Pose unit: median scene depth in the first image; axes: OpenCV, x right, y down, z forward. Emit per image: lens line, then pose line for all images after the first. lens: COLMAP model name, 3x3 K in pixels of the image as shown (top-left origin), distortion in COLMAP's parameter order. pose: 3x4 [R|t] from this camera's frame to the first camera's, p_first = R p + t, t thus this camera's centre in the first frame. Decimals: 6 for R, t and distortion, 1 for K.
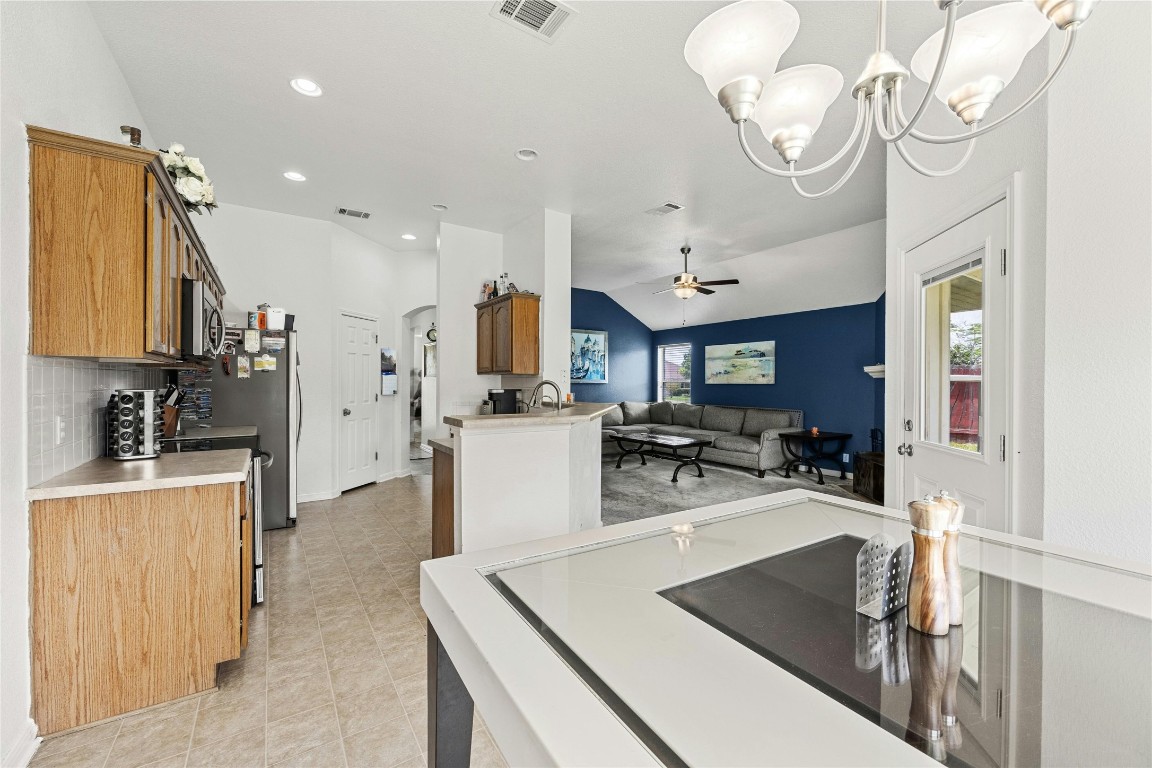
lens RADIAL K [[457.4, 0, 569.3], [0, 457.4, 384.4], [0, 0, 1]] dist [-0.001133, -0.000461]
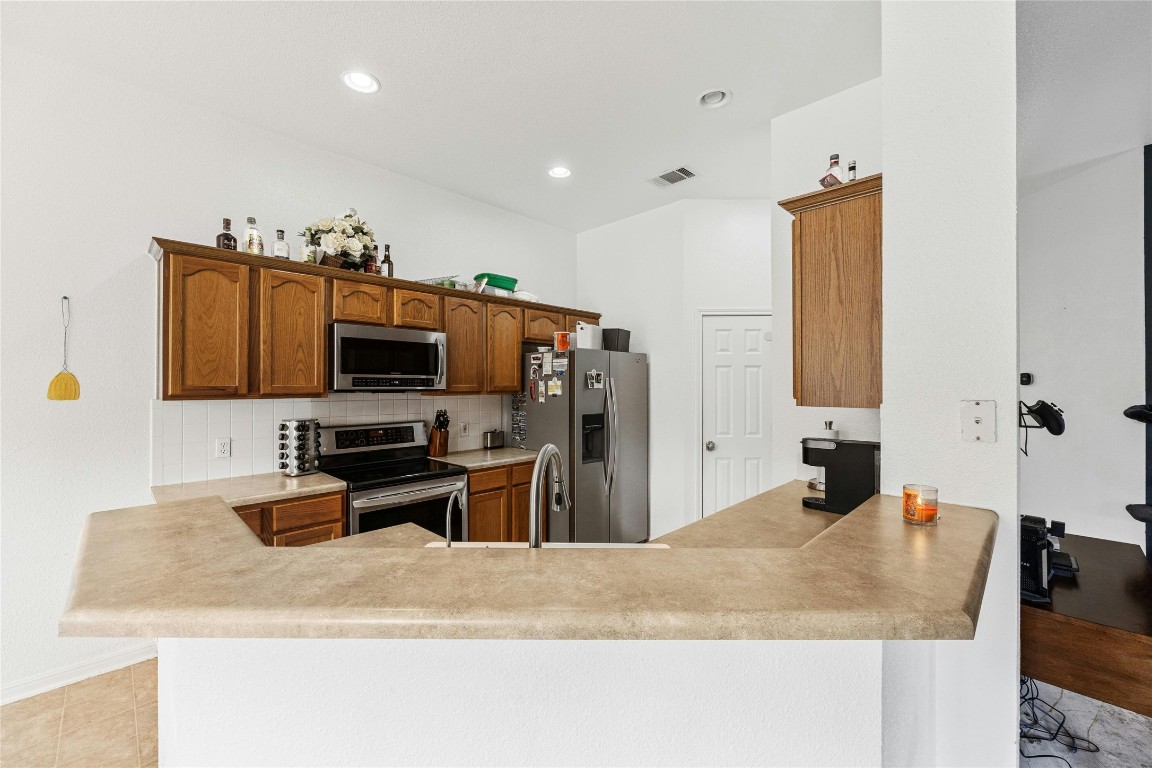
lens RADIAL K [[457.4, 0, 575.2], [0, 457.4, 383.6], [0, 0, 1]] dist [-0.001133, -0.000461]
pose [[0.209190, -0.008829, -0.977835, 0.255514], [-0.006335, 0.999926, -0.010384, -0.044467], [0.977855, 0.008367, 0.209118, 0.857149]]
